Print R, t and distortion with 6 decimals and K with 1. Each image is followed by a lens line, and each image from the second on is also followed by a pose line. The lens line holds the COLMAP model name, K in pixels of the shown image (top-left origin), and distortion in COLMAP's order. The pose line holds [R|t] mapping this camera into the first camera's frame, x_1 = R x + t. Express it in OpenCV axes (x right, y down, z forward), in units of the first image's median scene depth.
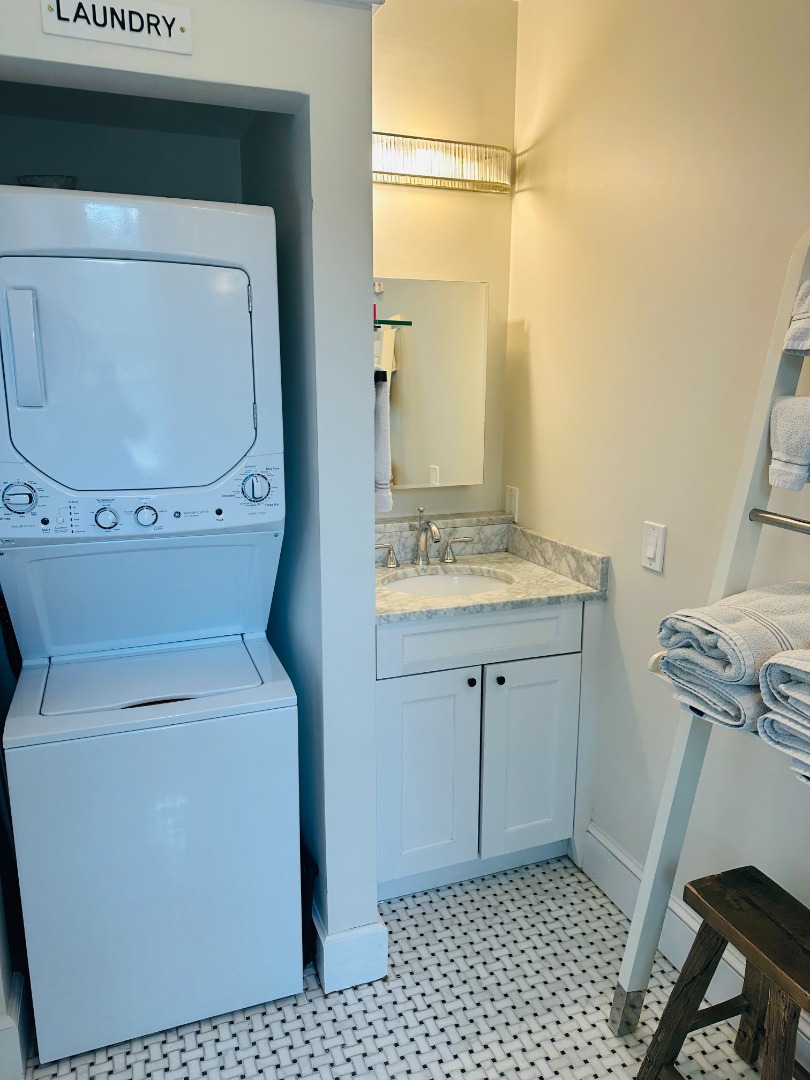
lens RADIAL K [[793.3, 0, 410.5], [0, 793.3, 536.6], [0, 0, 1]] dist [0.063918, -0.065325]
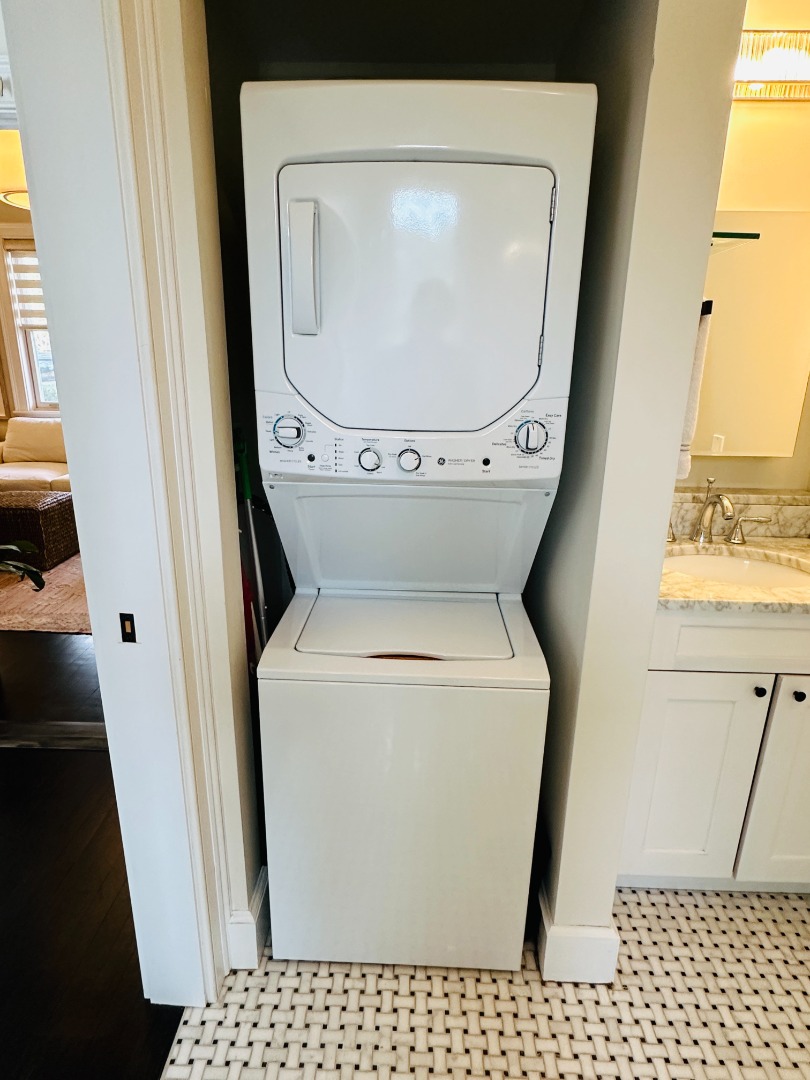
lens RADIAL K [[591.8, 0, 397.8], [0, 591.8, 536.6], [0, 0, 1]] dist [0.002560, -0.001352]
pose [[0.919333, 0.123705, -0.373529, -0.066112], [-0.094876, 0.990976, 0.094681, -0.001633], [0.381871, -0.051604, 0.922774, 0.310288]]
